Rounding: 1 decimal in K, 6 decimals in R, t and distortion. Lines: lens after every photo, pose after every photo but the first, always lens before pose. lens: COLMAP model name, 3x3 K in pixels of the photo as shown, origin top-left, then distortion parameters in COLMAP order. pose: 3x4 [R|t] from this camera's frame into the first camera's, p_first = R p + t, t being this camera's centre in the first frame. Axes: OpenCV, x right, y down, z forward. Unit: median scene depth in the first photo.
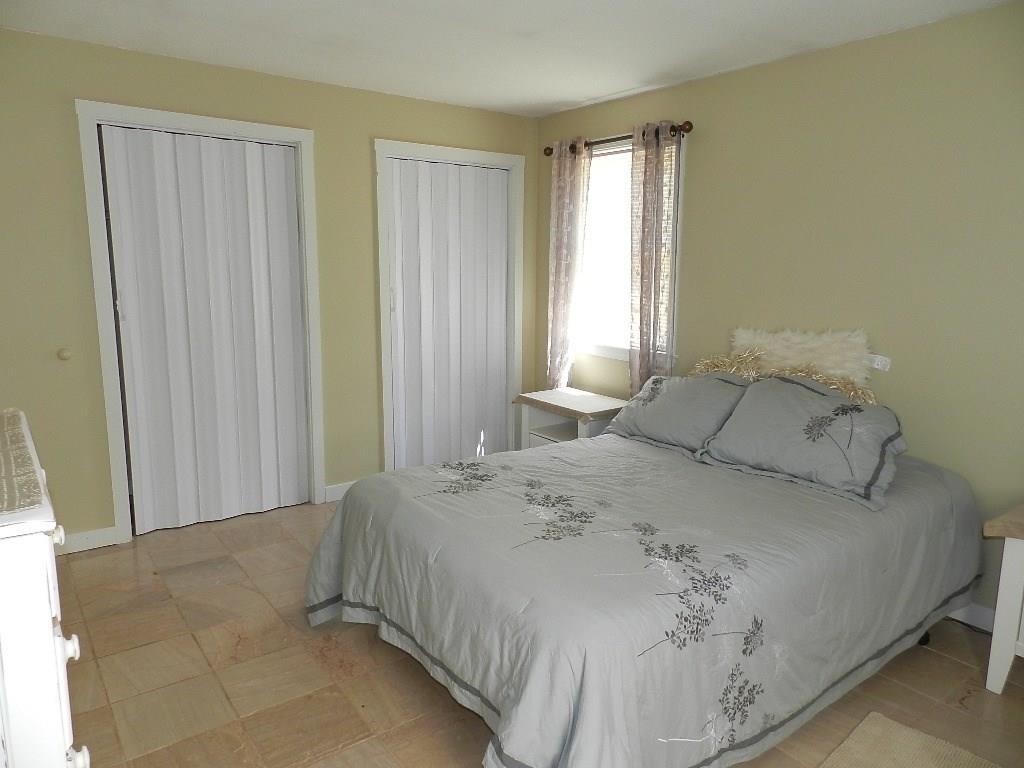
lens RADIAL K [[695.6, 0, 509.2], [0, 695.6, 382.9], [0, 0, 1]] dist [0.022660, -0.002918]
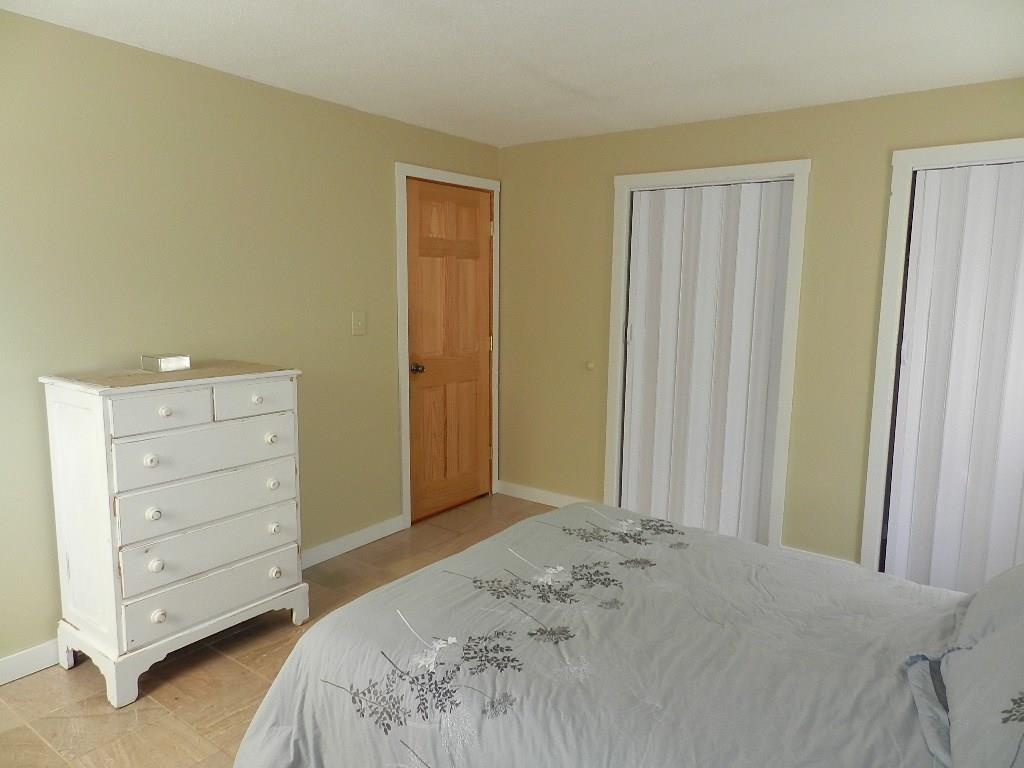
lens RADIAL K [[695.6, 0, 509.2], [0, 695.6, 382.9], [0, 0, 1]] dist [0.022660, -0.002918]
pose [[0.276866, 0.121055, -0.953253, 0.606059], [-0.184459, 0.980279, 0.070912, -0.075395], [0.943038, 0.156203, 0.293736, 0.468091]]
